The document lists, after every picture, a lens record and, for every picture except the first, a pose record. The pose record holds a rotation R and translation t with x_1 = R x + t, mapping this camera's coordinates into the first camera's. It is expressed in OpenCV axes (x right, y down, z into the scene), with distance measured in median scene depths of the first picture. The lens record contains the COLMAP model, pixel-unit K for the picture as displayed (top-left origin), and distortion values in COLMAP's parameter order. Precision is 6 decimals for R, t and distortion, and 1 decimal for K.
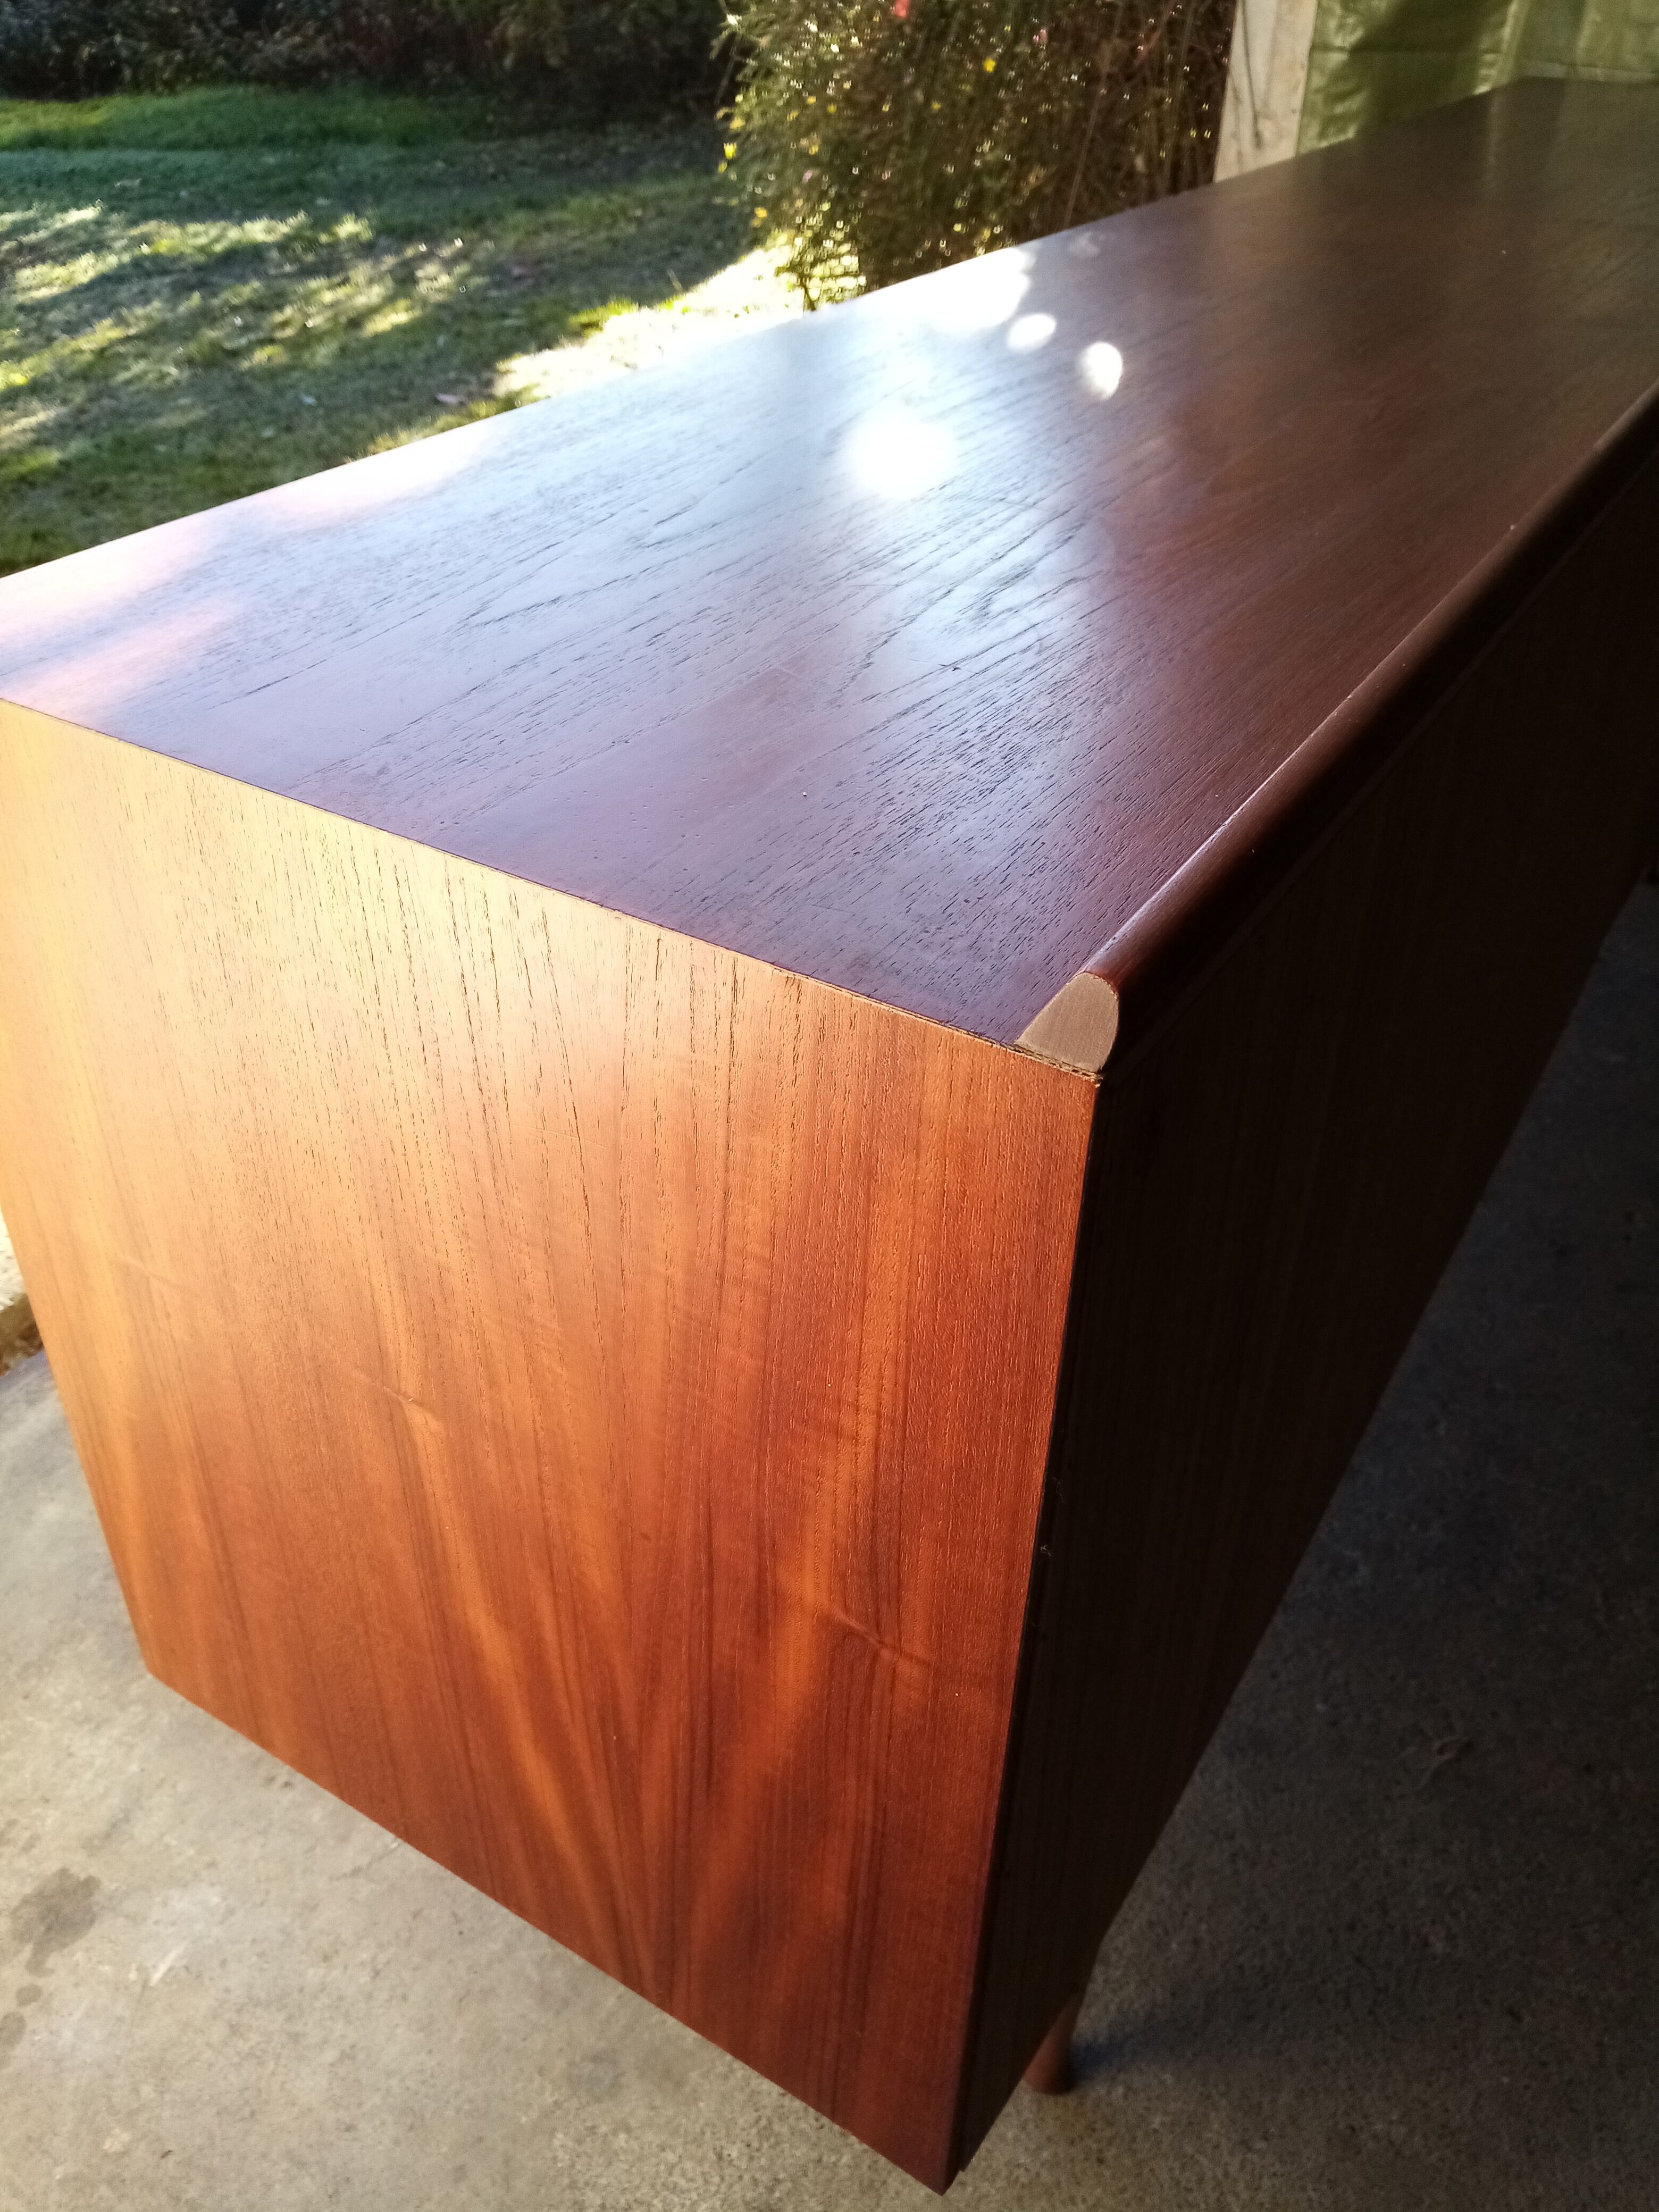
lens RADIAL K [[1743.4, 0, 792.5], [0, 1743.4, 1118.1], [0, 0, 1]] dist [0.023745, -0.065290]
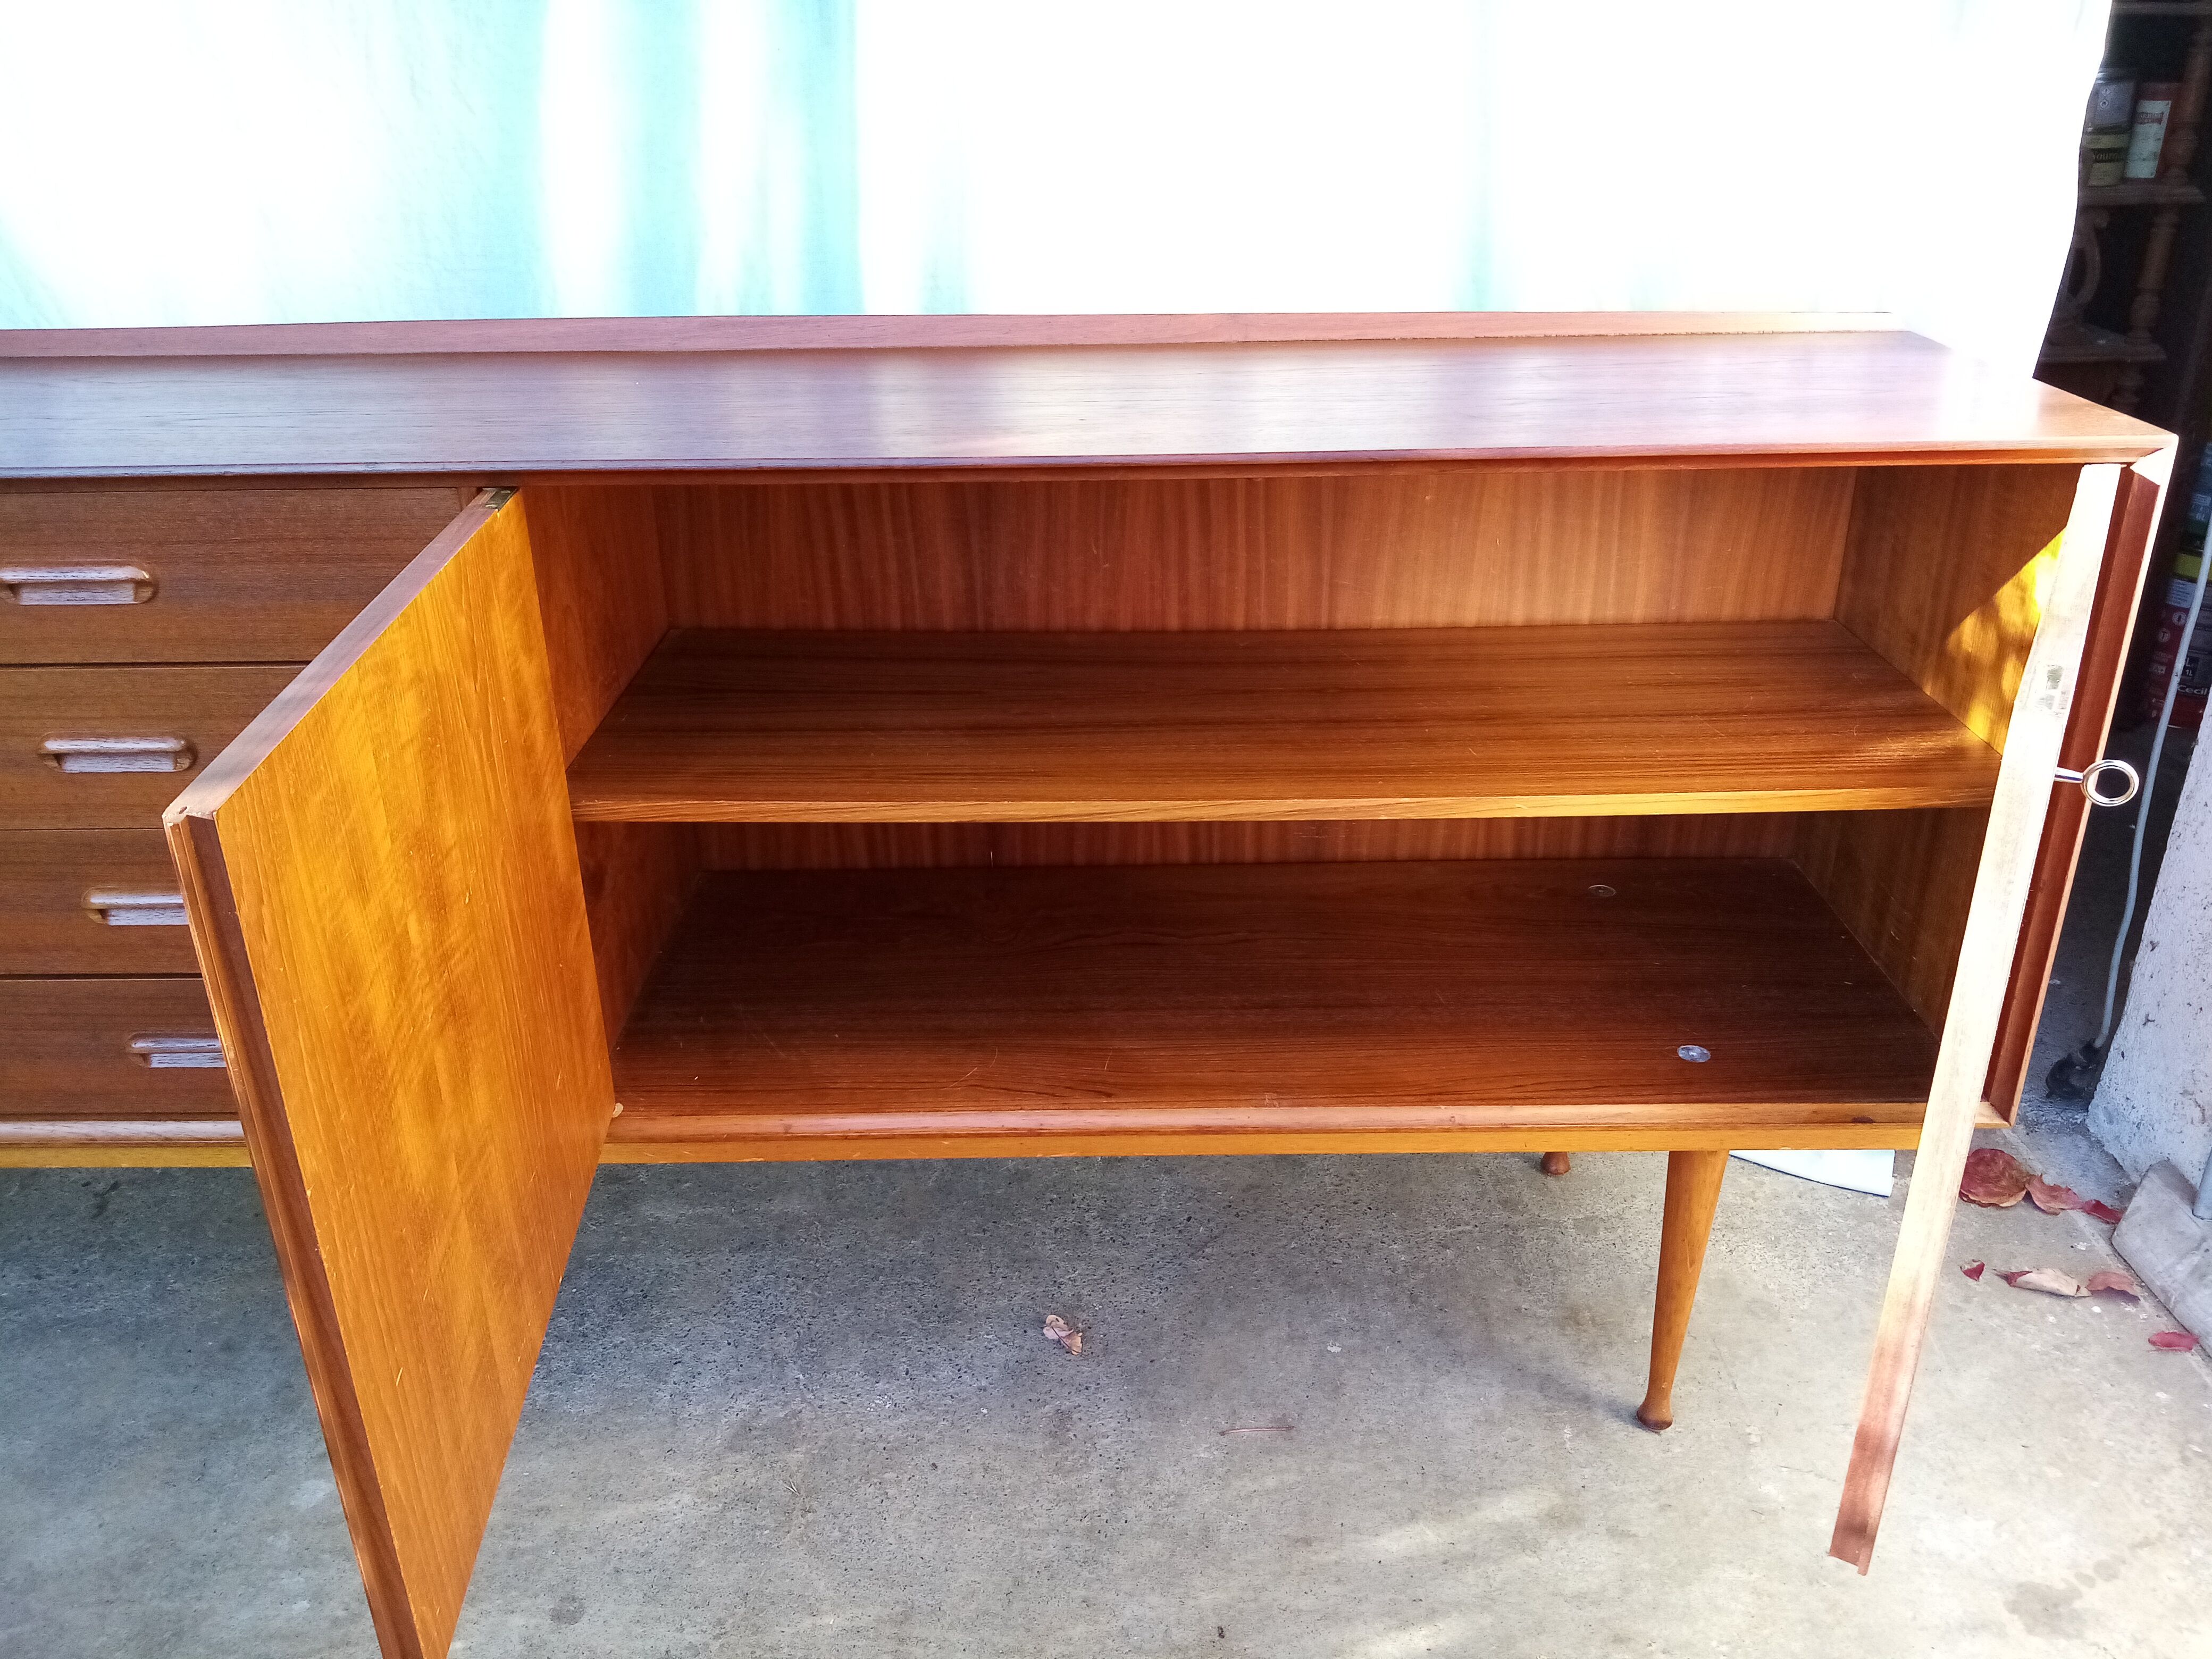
lens RADIAL K [[1743.4, 0, 1108.0], [0, 1743.4, 855.6], [0, 0, 1]] dist [0.023745, -0.065290]
pose [[-0.529997, -0.358980, 0.768268, -0.792579], [0.494171, 0.605498, 0.623833, -0.885812], [-0.689128, 0.710286, -0.143515, 1.222682]]
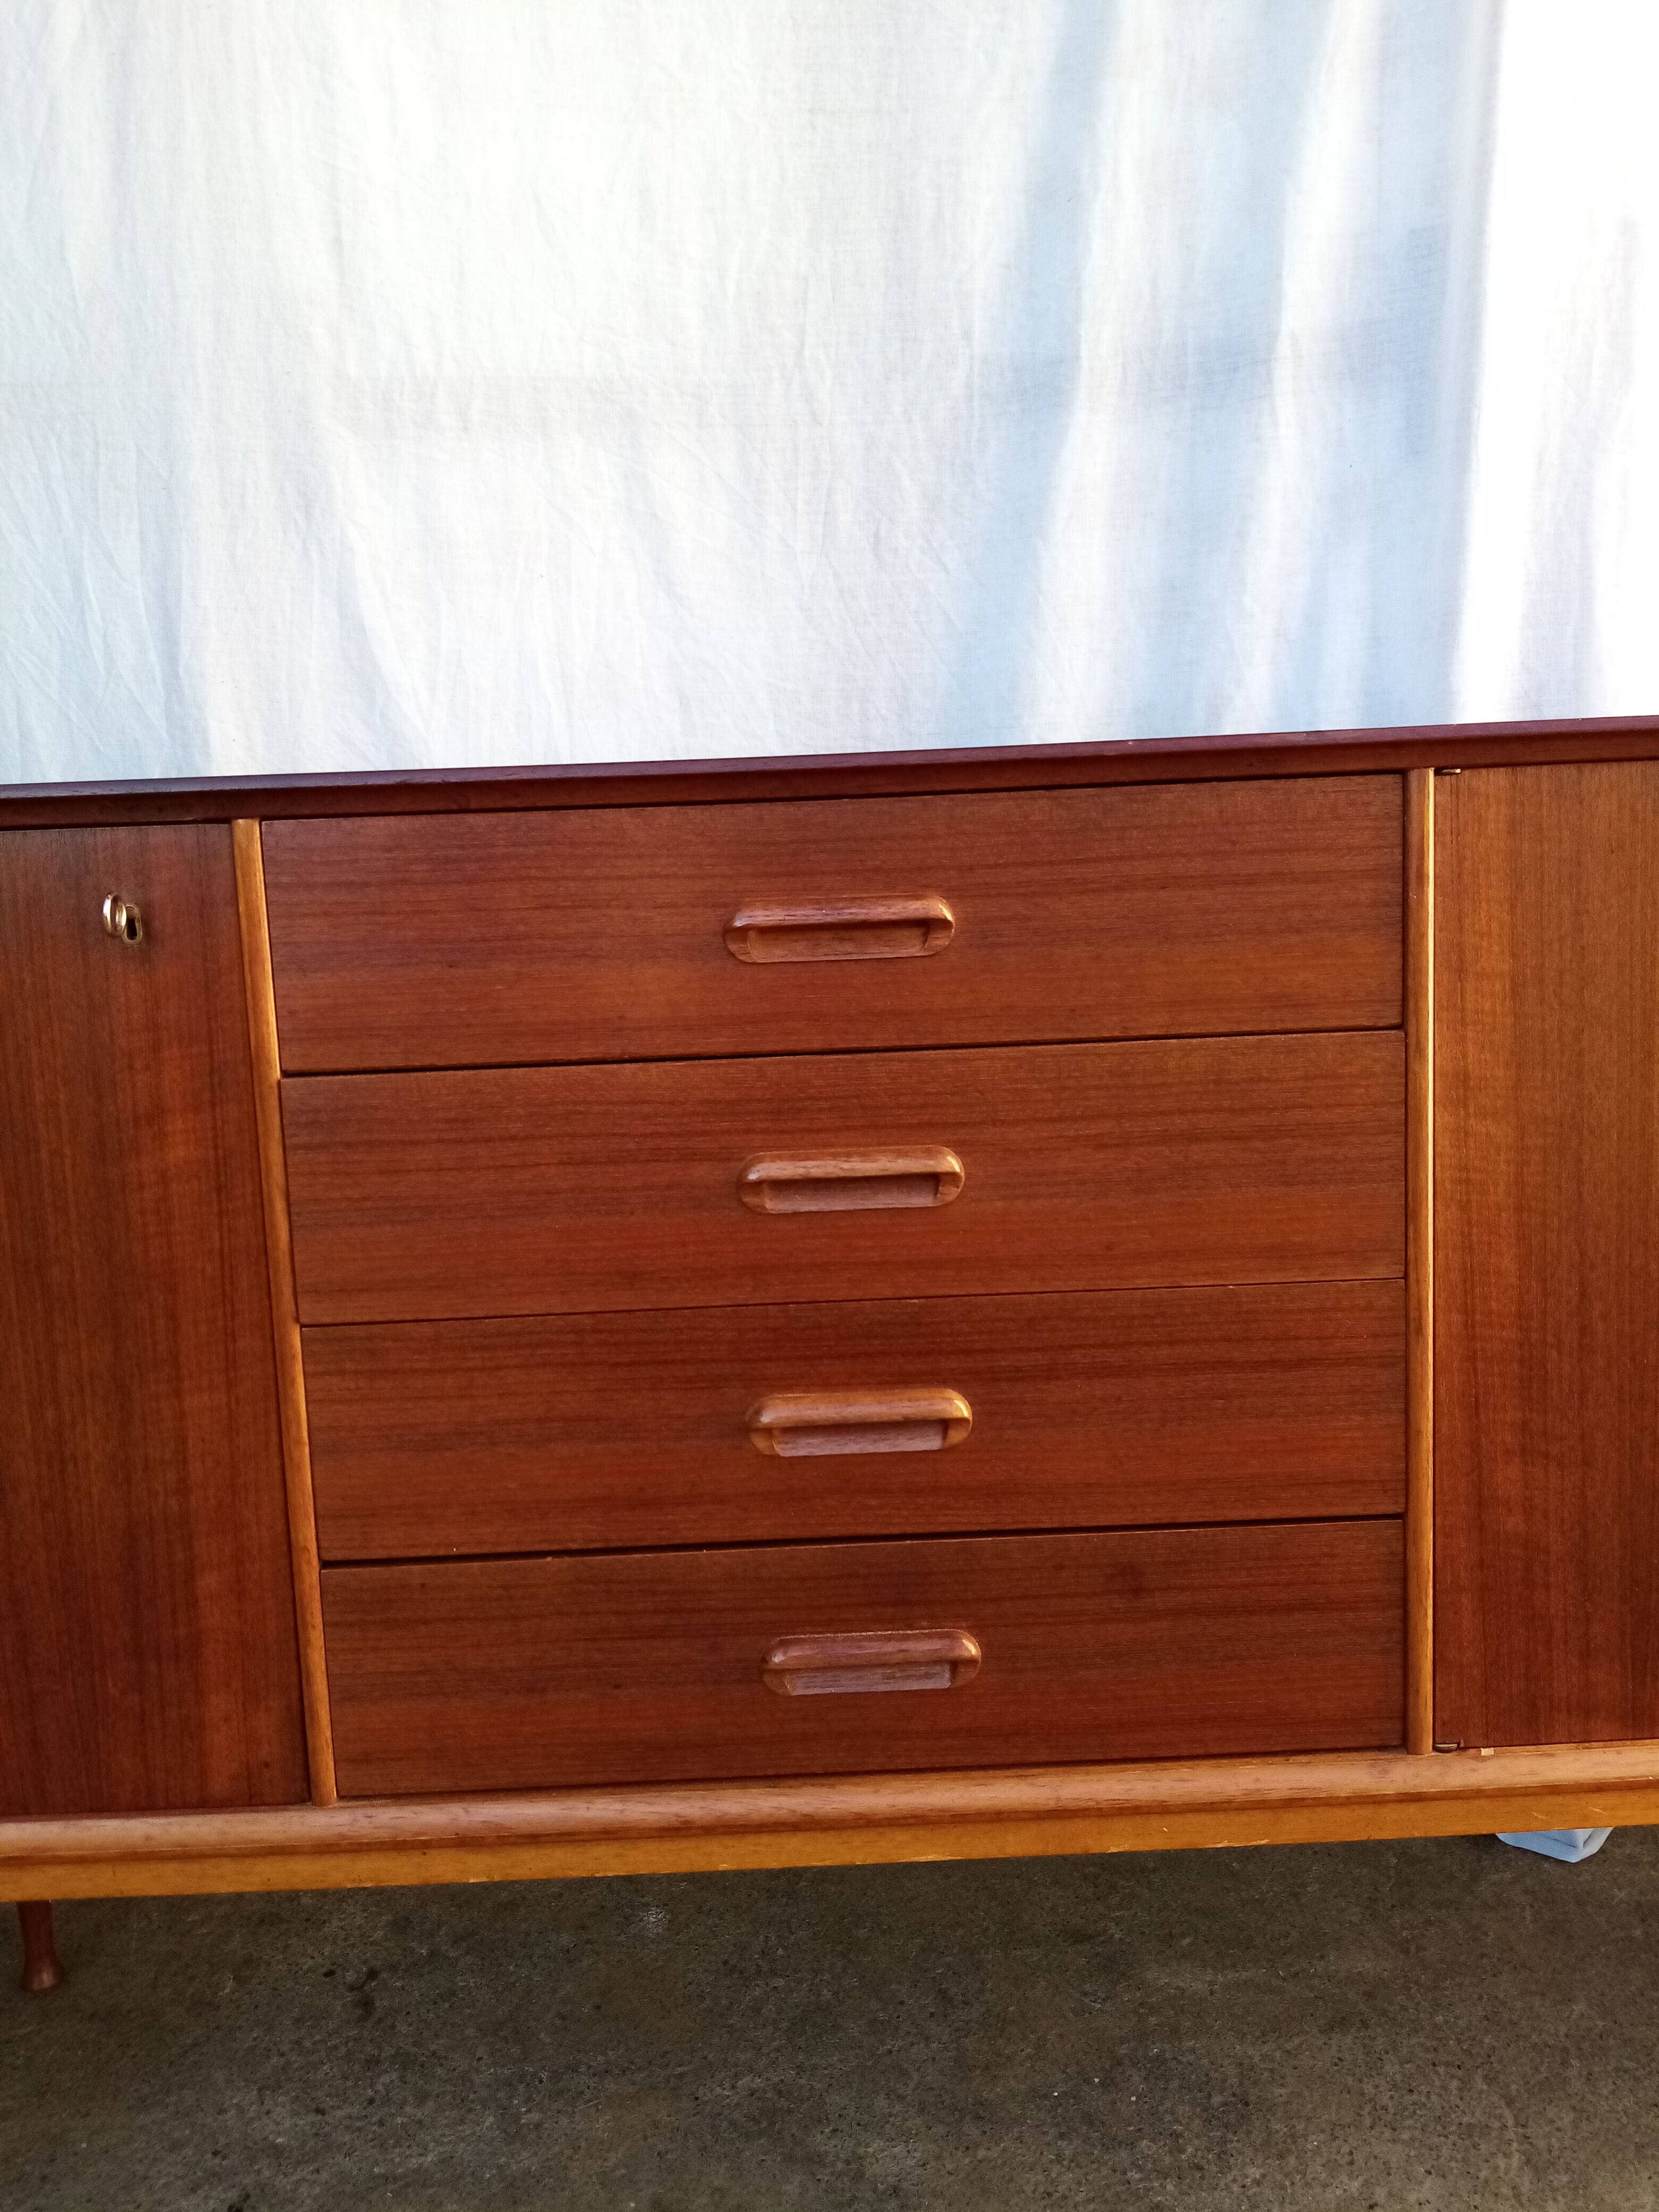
lens RADIAL K [[1743.4, 0, 792.5], [0, 1743.4, 1118.1], [0, 0, 1]] dist [0.023745, -0.065290]
pose [[-0.536156, -0.084206, 0.839908, -0.241295], [0.519571, 0.751269, 0.406989, -0.889498], [-0.665268, 0.654602, -0.359047, 1.695394]]
